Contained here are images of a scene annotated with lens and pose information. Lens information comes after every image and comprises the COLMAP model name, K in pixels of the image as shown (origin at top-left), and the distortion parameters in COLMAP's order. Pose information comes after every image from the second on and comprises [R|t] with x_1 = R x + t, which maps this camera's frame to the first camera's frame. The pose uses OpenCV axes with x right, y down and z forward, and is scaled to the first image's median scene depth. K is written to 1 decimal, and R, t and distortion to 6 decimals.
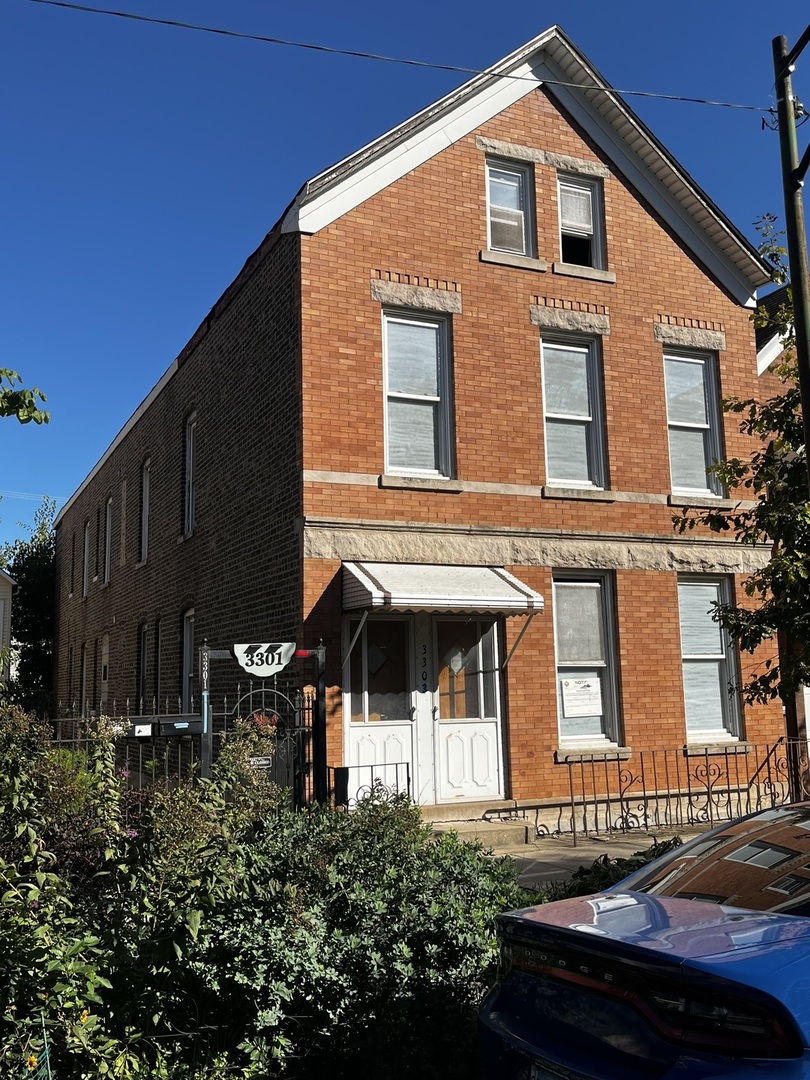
lens RADIAL K [[1051.3, 0, 397.8], [0, 1051.3, 532.7], [0, 0, 1]] dist [0.059422, 0.000000]
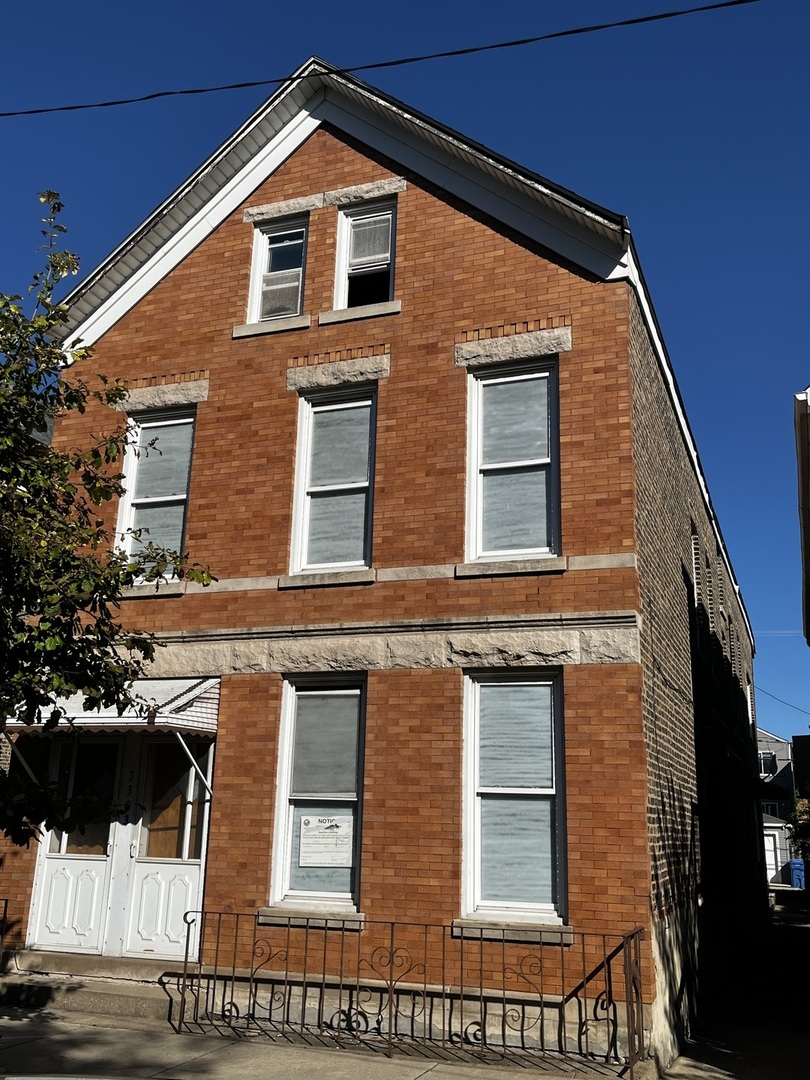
lens RADIAL K [[1051.3, 0, 398.2], [0, 1051.3, 538.5], [0, 0, 1]] dist [0.059422, 0.000000]
pose [[0.690063, -0.153561, -0.707271, 0.776564], [0.059510, 0.985962, -0.156008, 0.060529], [0.721299, 0.065566, 0.689514, 0.480088]]
